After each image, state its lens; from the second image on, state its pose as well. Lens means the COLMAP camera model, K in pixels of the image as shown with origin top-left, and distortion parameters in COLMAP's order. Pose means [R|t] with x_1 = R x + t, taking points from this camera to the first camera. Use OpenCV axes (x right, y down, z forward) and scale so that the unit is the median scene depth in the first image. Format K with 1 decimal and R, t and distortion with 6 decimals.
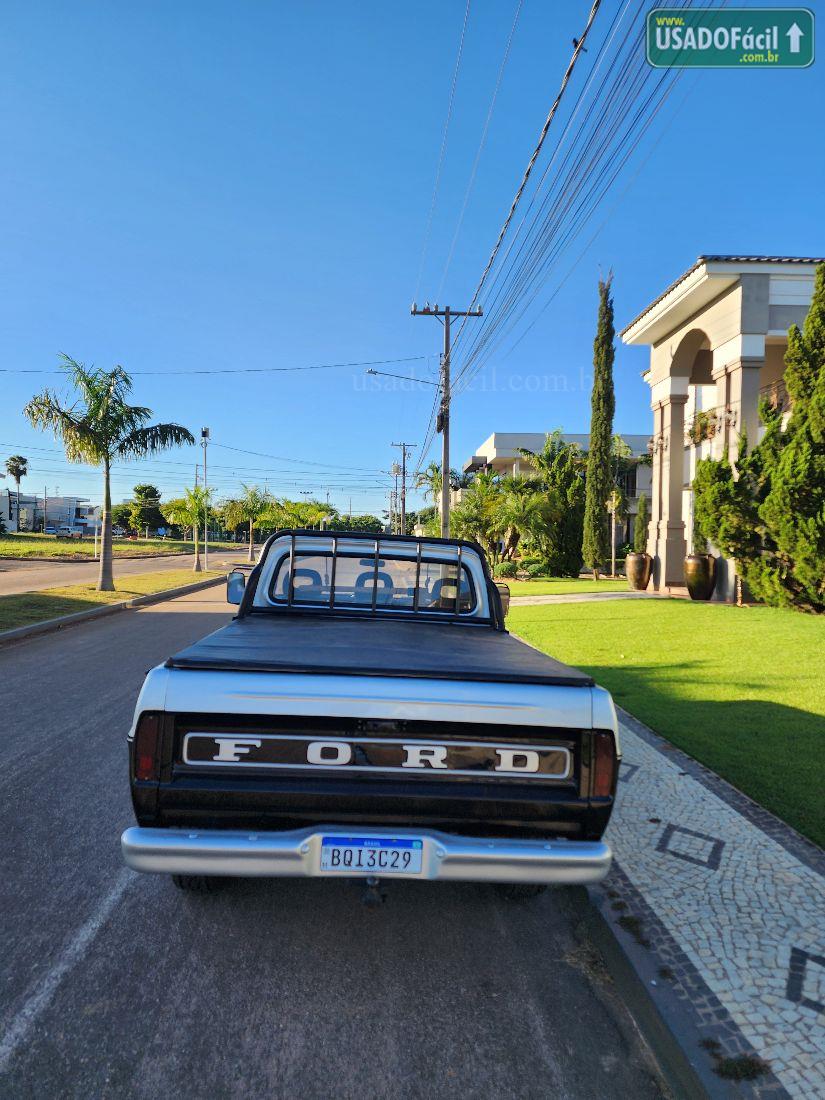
lens RADIAL K [[731.0, 0, 413.5], [0, 731.0, 540.6], [0, 0, 1]] dist [0.066869, -0.027546]
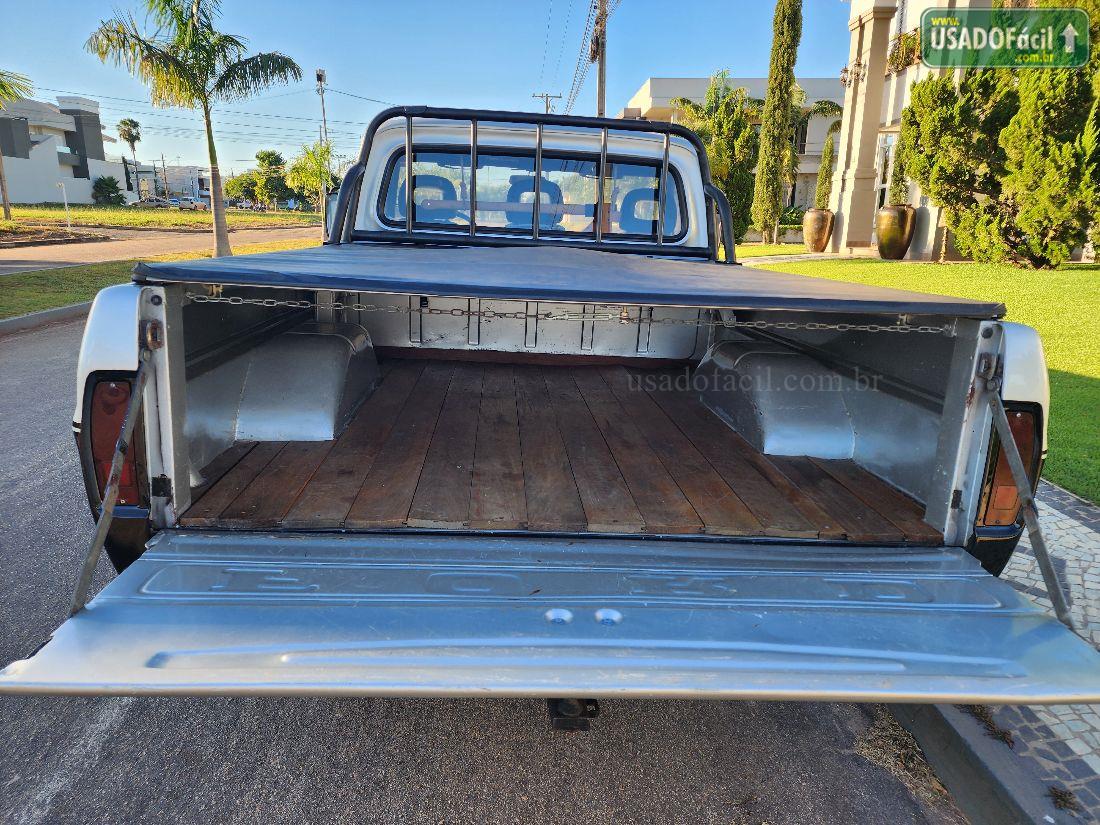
lens RADIAL K [[731.0, 0, 544.2], [0, 731.0, 418.3], [0, 0, 1]] dist [0.066869, -0.027546]
pose [[0.999789, -0.008103, -0.018876, -0.015048], [0.012833, 0.963913, 0.265908, 0.032904], [0.016040, -0.266095, 0.963813, 0.131083]]
